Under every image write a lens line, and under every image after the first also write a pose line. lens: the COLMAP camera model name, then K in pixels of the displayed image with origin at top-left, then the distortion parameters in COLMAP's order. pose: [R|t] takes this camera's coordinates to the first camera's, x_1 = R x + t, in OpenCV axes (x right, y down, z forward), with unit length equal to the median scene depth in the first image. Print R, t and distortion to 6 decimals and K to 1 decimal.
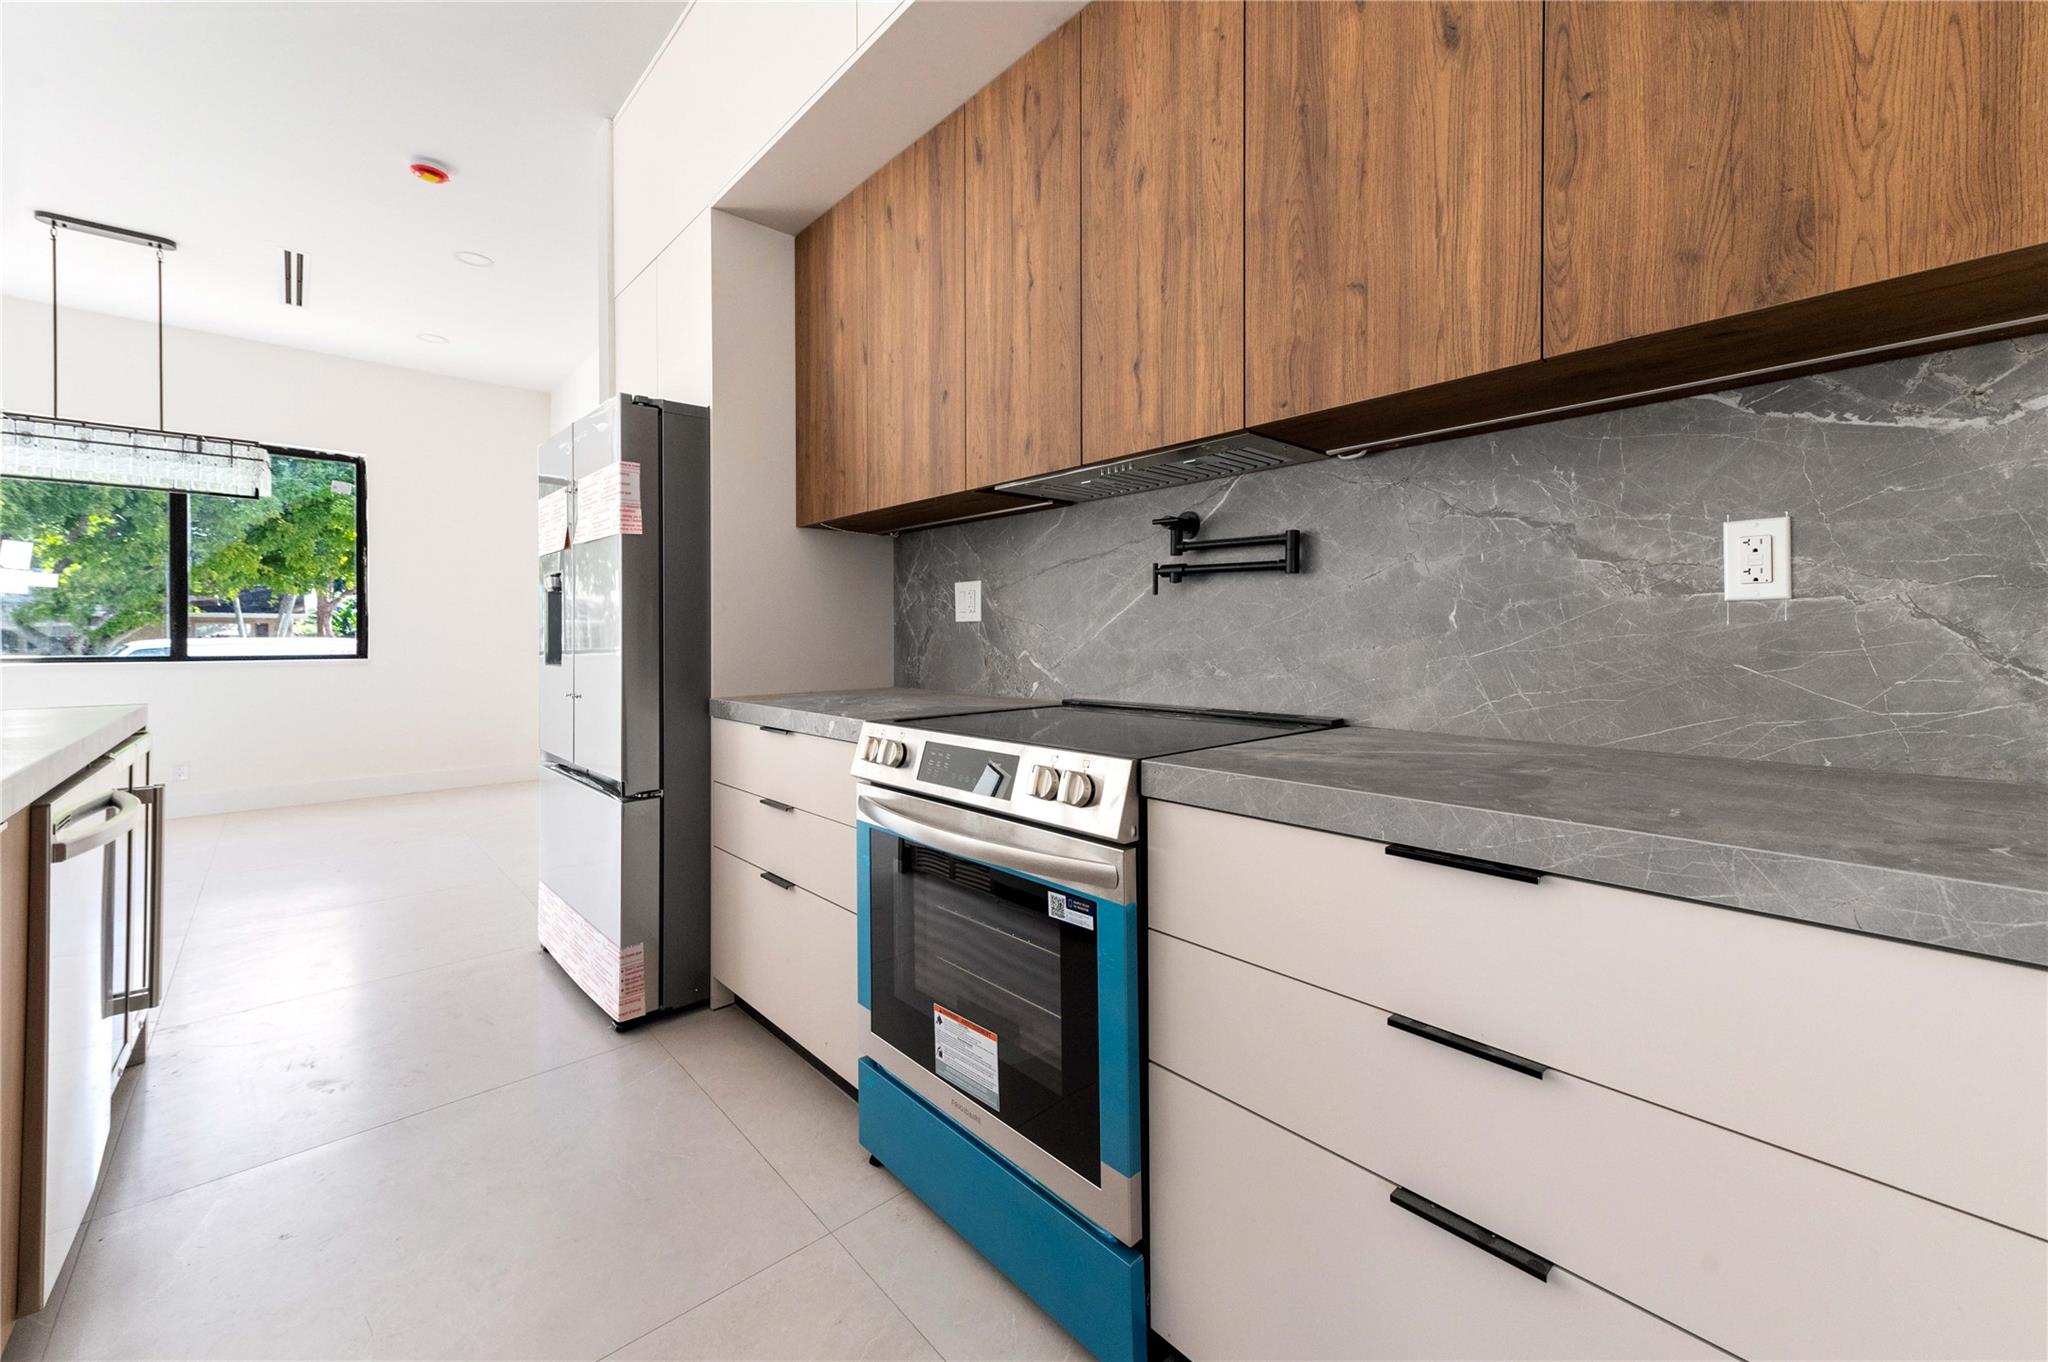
lens RADIAL K [[821.9, 0, 1027.2], [0, 821.9, 642.7], [0, 0, 1]] dist [0.020941, -0.000004]
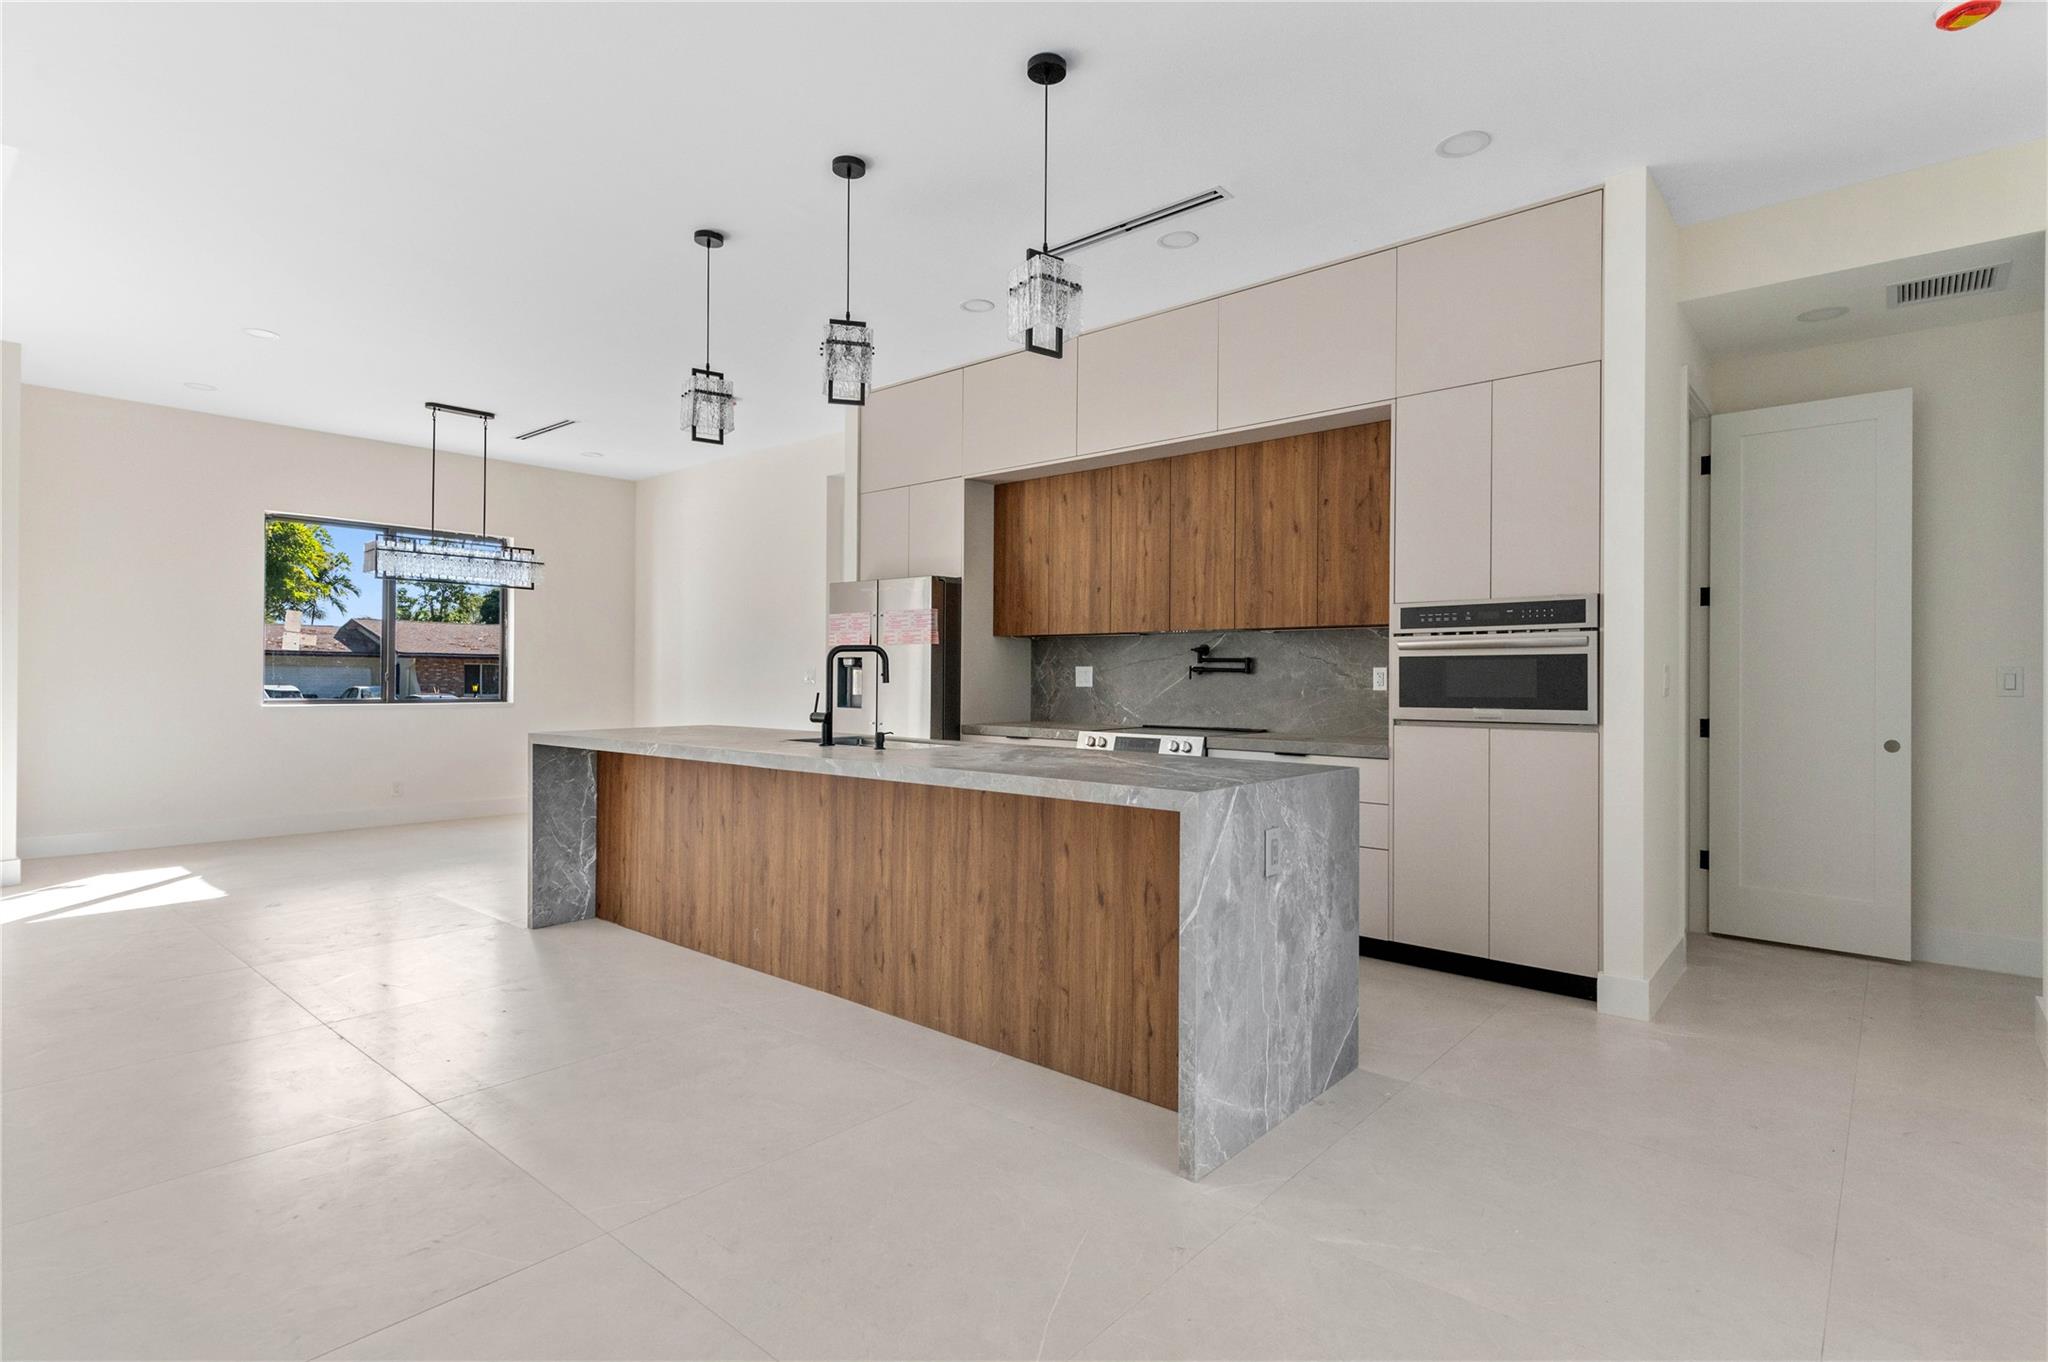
lens RADIAL K [[1033.1, 0, 1024.0], [0, 1033.1, 681.0], [0, 0, 1]] dist [0.000993, 0.000071]
pose [[0.991467, 0.011047, 0.129890, -0.677291], [-0.010542, 0.999934, -0.004570, -0.033768], [-0.129932, 0.003161, 0.991518, -1.809362]]
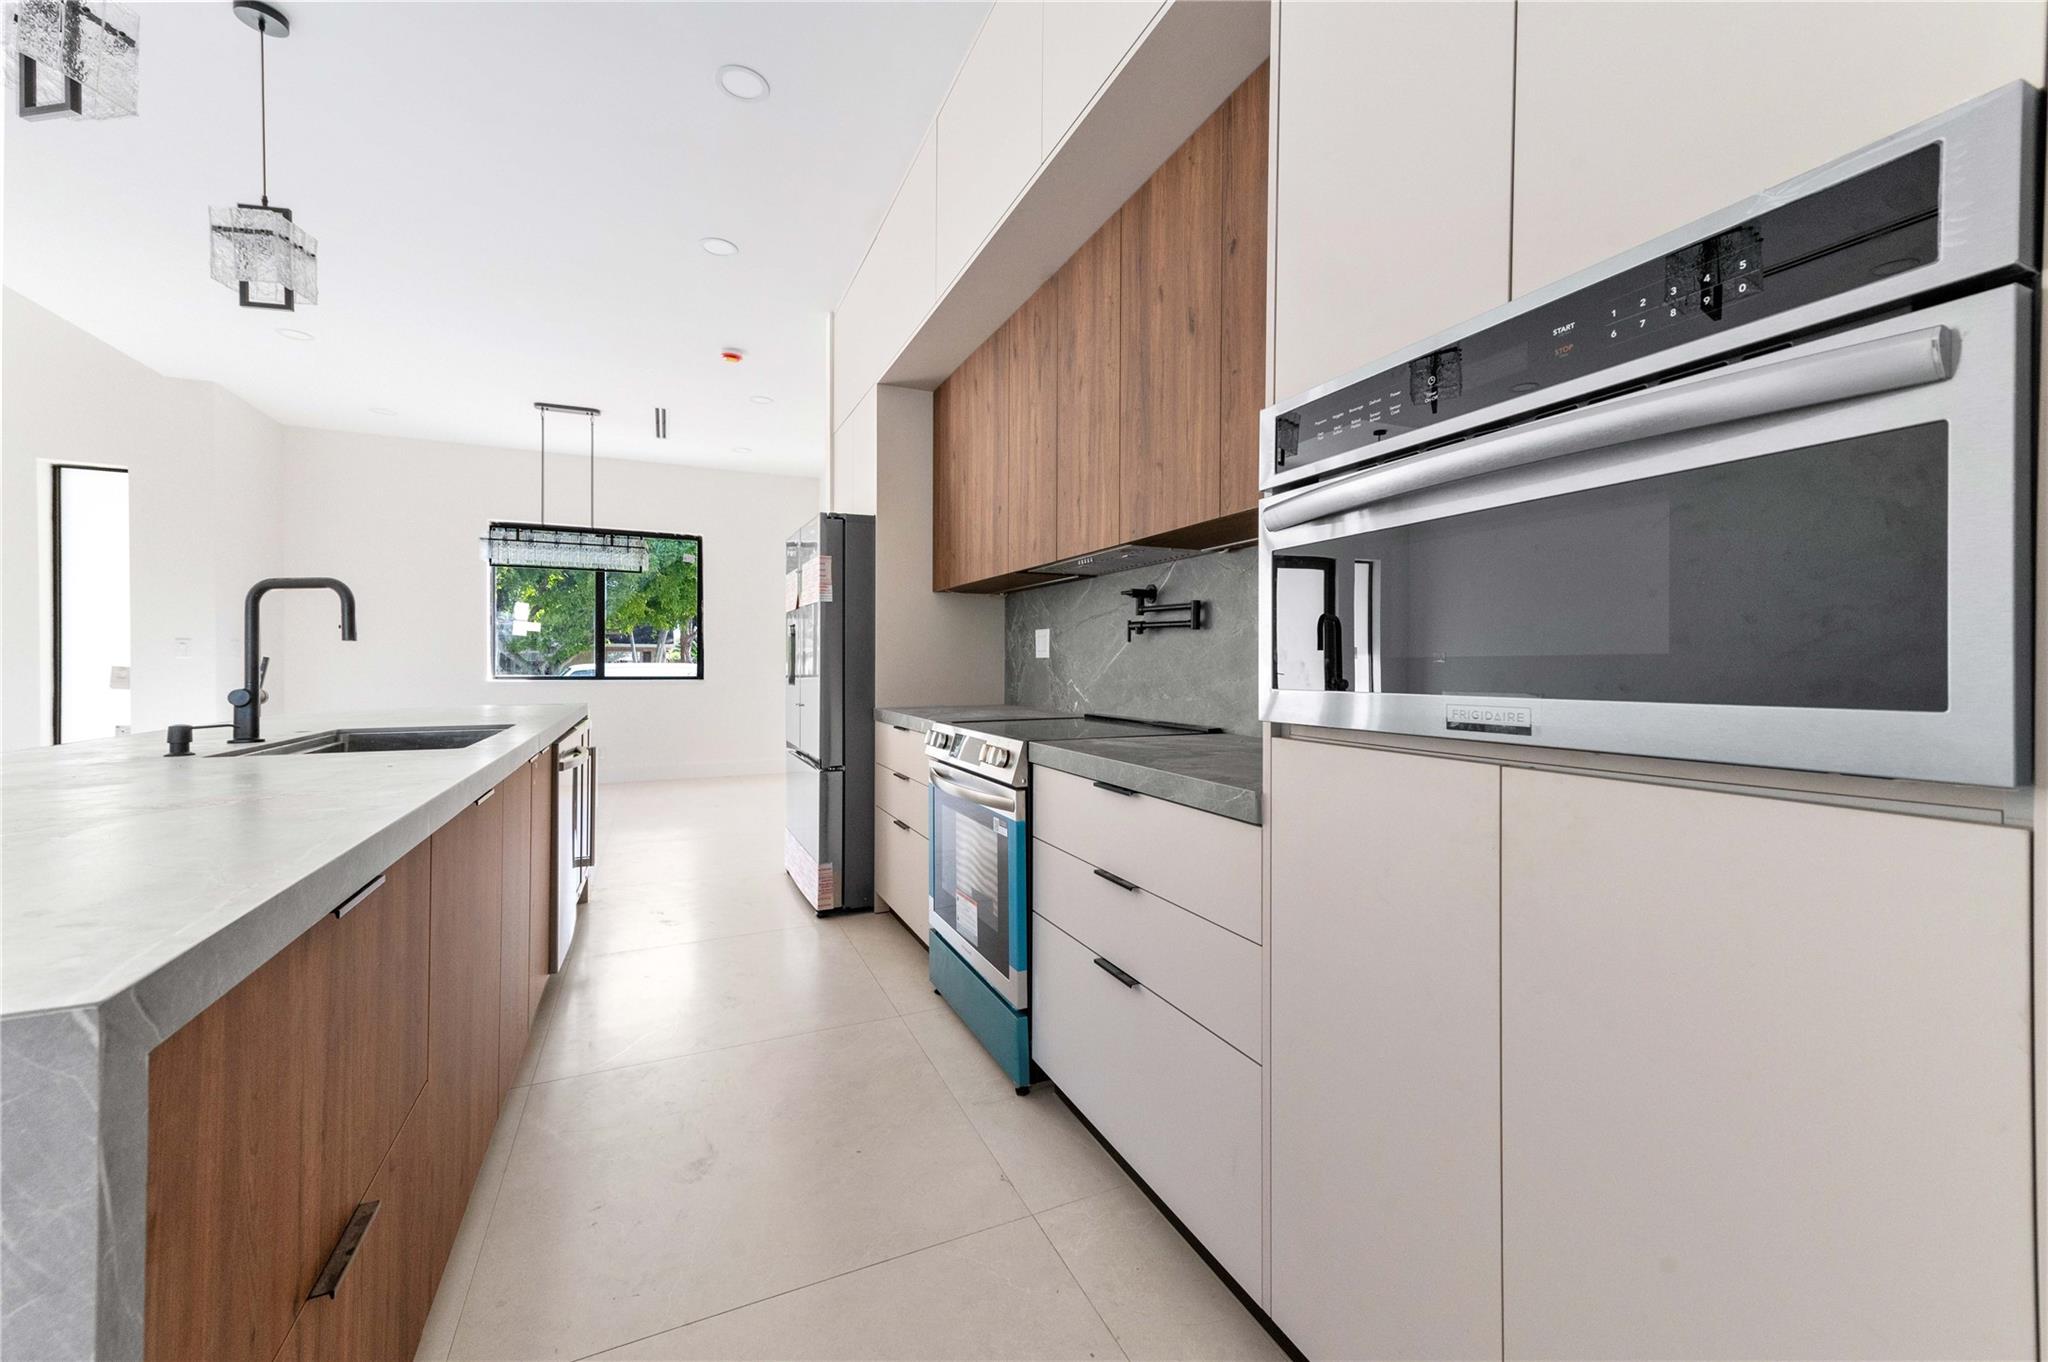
lens RADIAL K [[809.2, 0, 1024.0], [0, 809.2, 681.0], [0, 0, 1]] dist [0.016870, 0.000111]
pose [[0.952956, 0.012894, -0.302834, 0.400792], [-0.008811, 0.999851, 0.014844, -0.008796], [0.302980, -0.011477, 0.952928, -0.408606]]
